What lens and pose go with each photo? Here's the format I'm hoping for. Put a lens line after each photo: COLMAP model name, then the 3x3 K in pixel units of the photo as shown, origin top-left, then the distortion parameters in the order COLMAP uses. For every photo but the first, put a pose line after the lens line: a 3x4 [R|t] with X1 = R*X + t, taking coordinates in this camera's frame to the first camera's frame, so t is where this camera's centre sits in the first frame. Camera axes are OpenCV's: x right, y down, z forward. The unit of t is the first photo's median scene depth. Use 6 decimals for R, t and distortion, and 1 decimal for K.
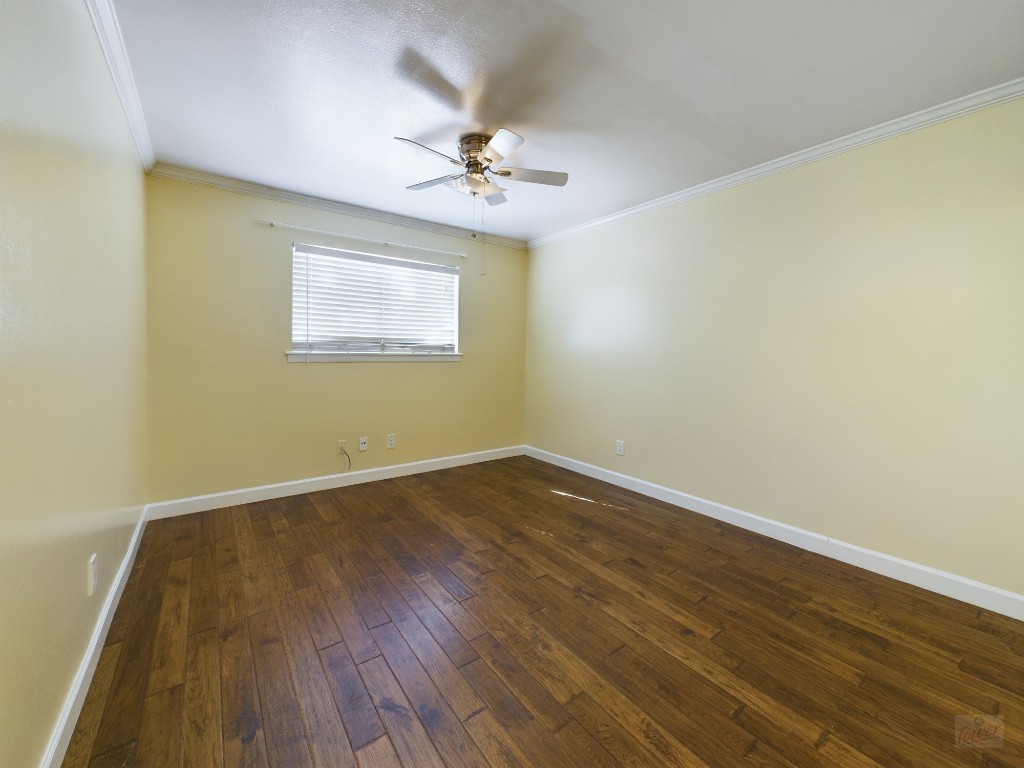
lens RADIAL K [[411.7, 0, 527.7], [0, 411.7, 351.8], [0, 0, 1]] dist [0.000987, 0.000179]
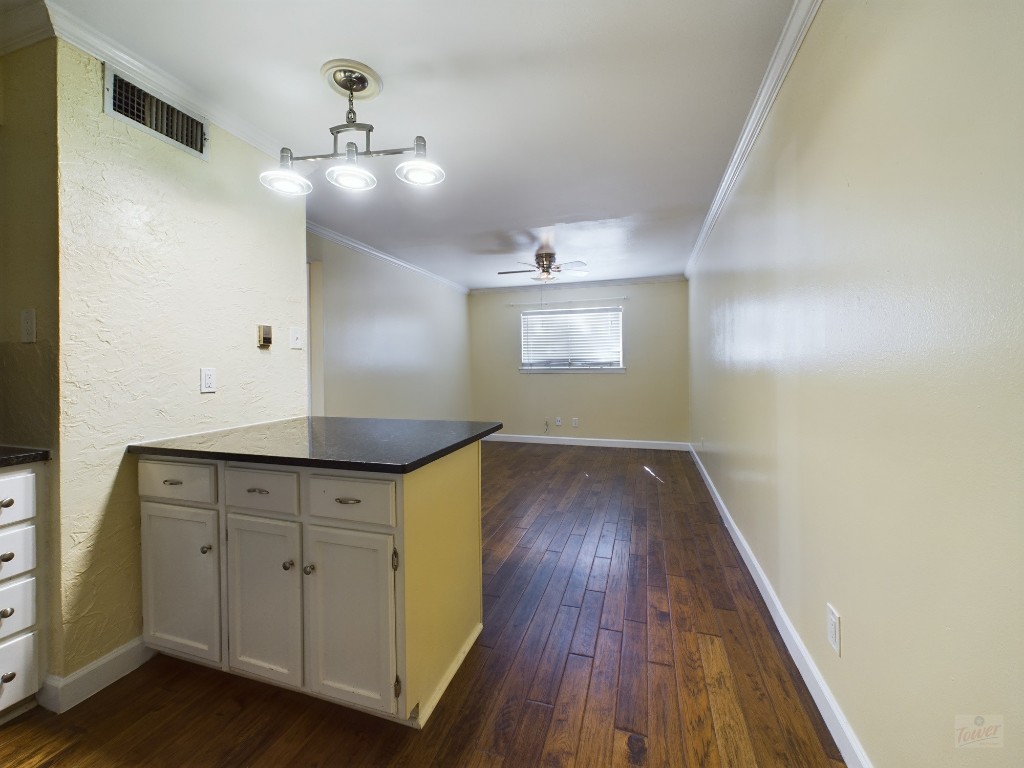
lens RADIAL K [[411.7, 0, 515.1], [0, 411.7, 368.3], [0, 0, 1]] dist [0.000987, 0.000179]
pose [[0.579014, -0.015277, -0.815174, 0.844189], [0.015085, 0.999854, -0.008023, 0.014247], [0.815178, -0.007651, 0.579160, -0.126466]]
